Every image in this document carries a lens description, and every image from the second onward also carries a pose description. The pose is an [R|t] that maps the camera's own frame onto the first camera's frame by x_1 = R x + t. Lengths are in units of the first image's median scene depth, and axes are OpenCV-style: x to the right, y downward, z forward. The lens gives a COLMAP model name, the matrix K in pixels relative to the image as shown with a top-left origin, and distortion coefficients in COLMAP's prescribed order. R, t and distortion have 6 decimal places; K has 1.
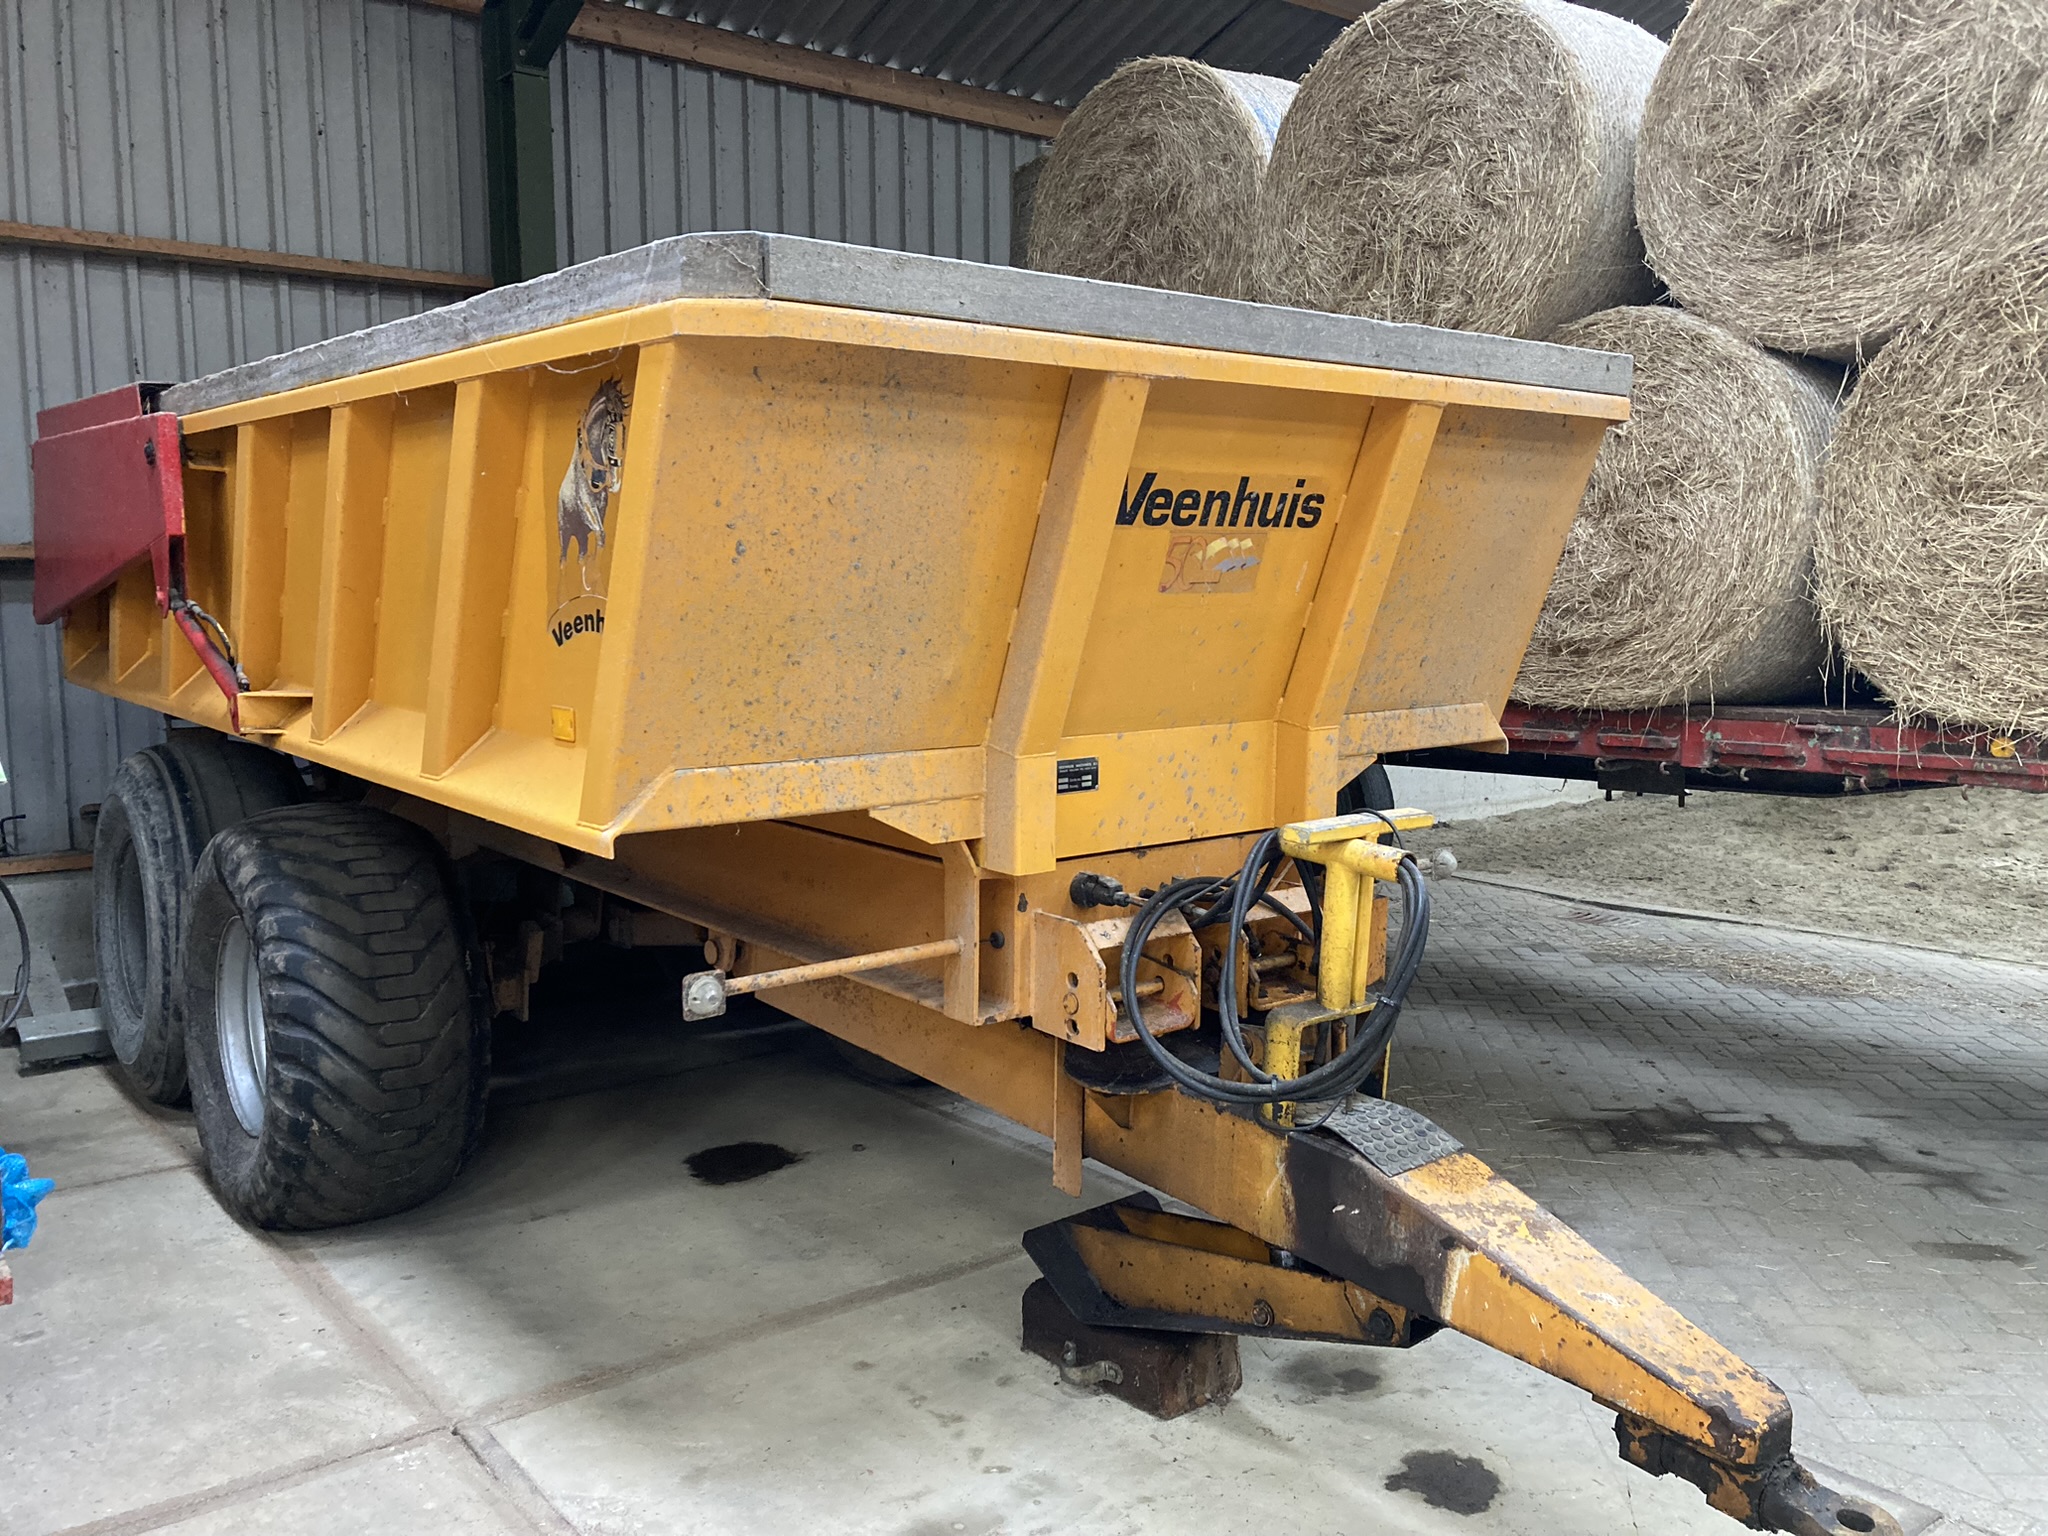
lens RADIAL K [[1658.5, 0, 1024.0], [0, 1658.5, 768.0], [0, 0, 1]] dist [0.147821, -0.200015]
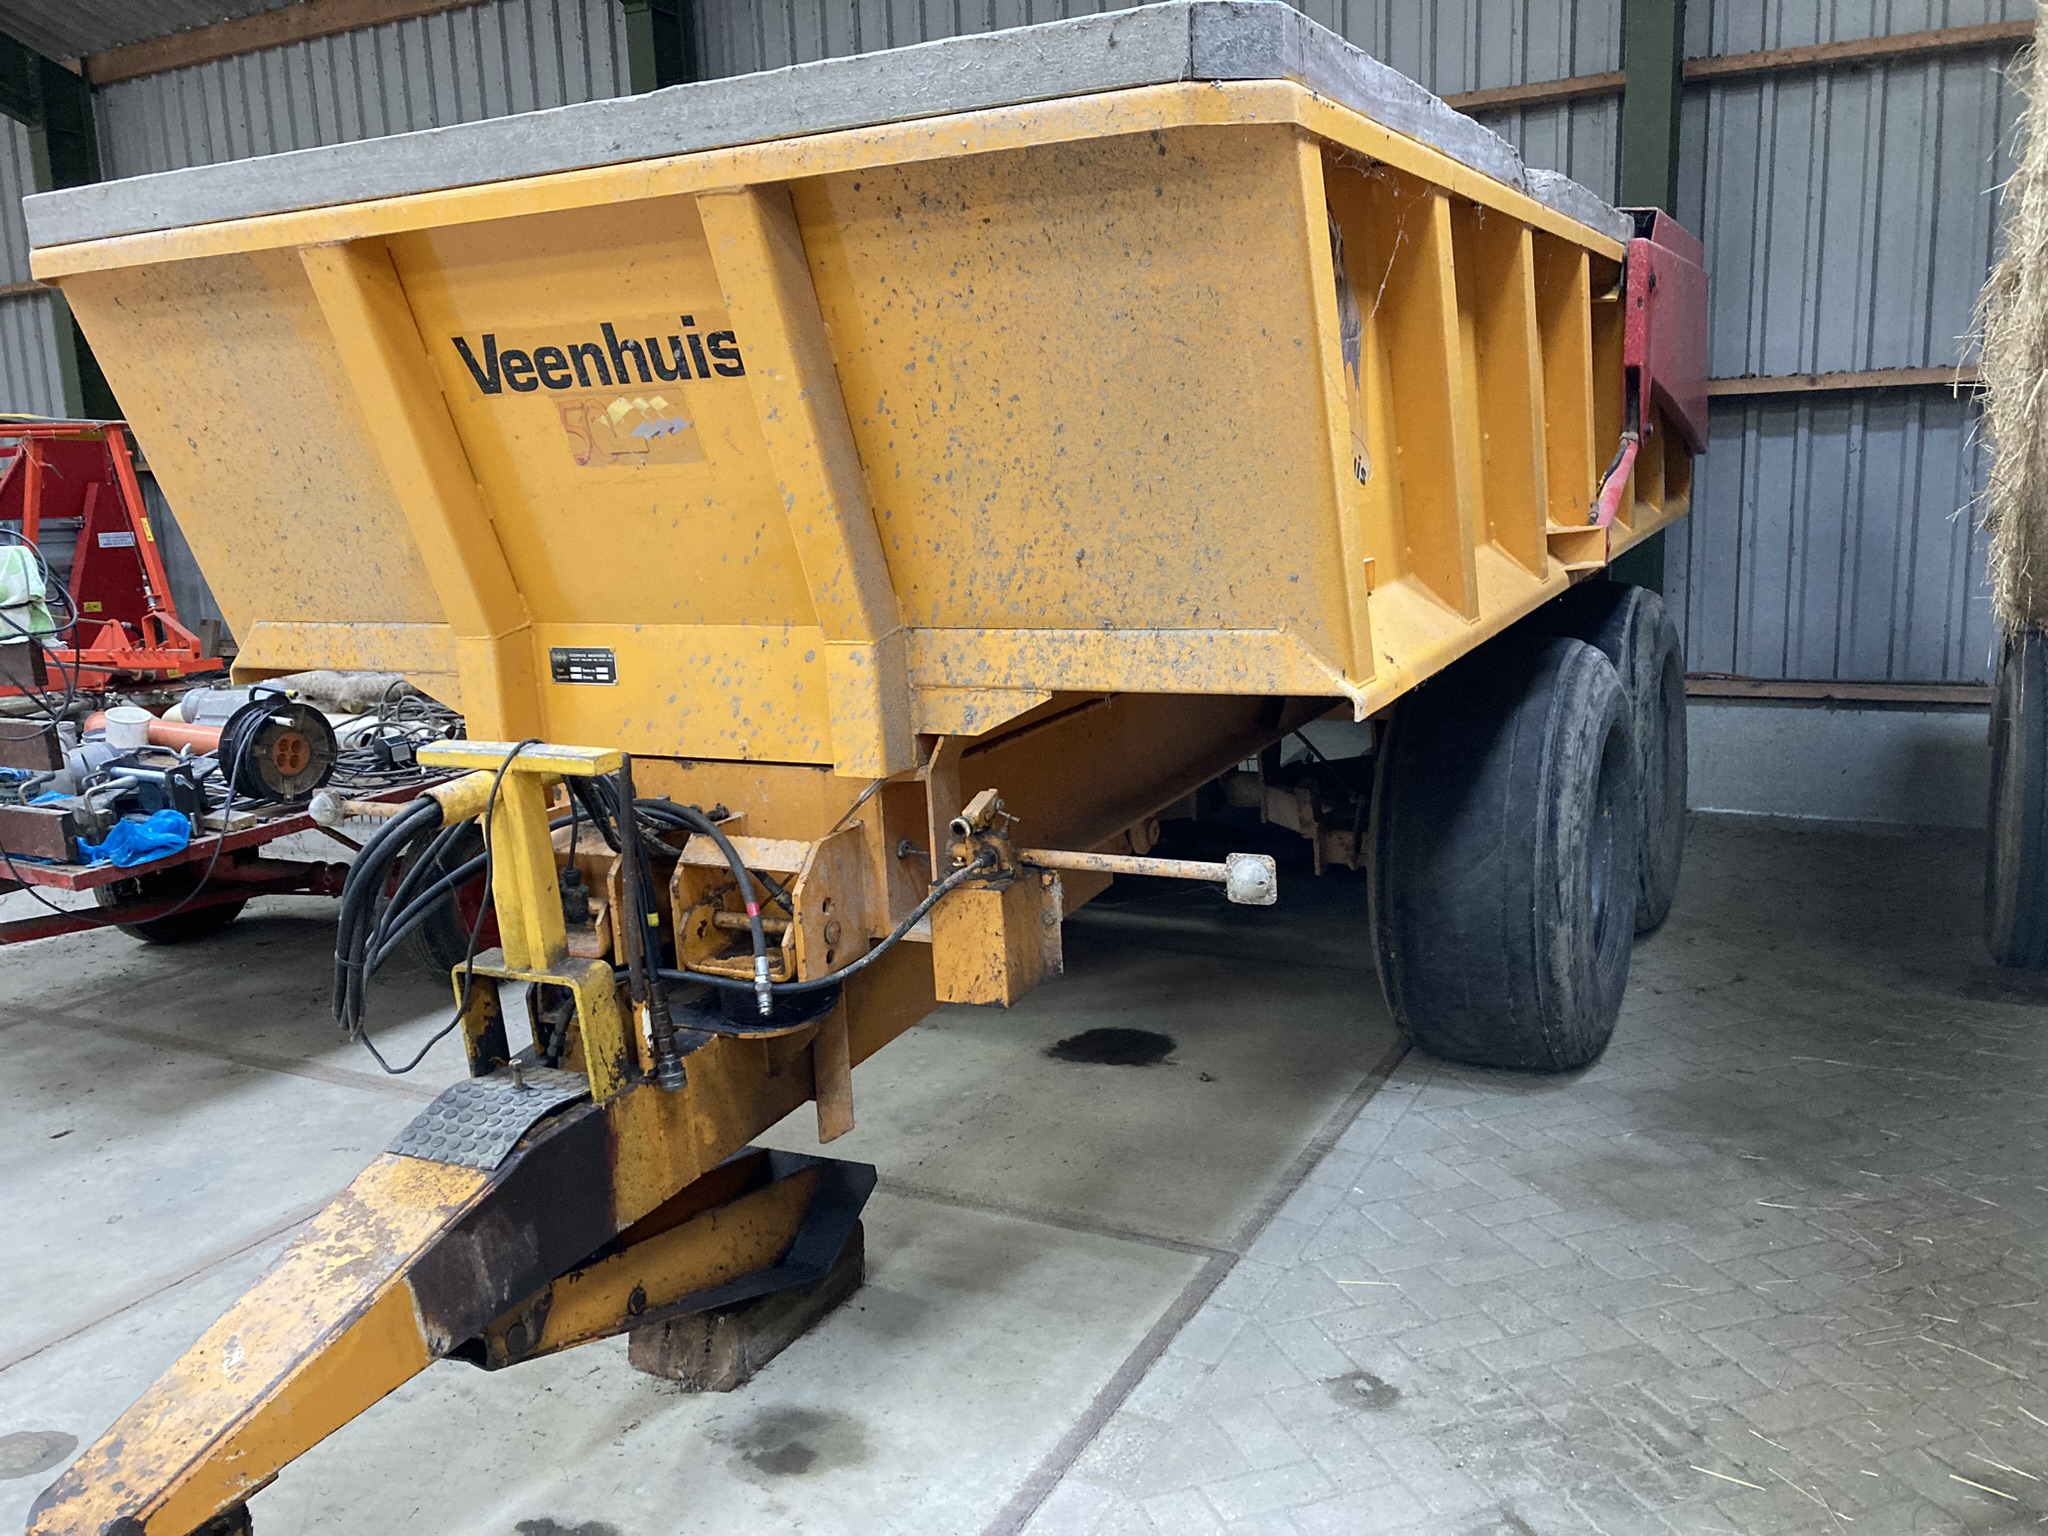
lens RADIAL K [[1677.9, 0, 1024.0], [0, 1677.9, 768.0], [0, 0, 1]] dist [0.043229, -0.011575]
pose [[0.391393, 0.155206, -0.907041, 0.989602], [-0.061578, 0.987882, 0.142468, -0.088112], [0.918161, 0.000092, 0.396207, 0.850903]]
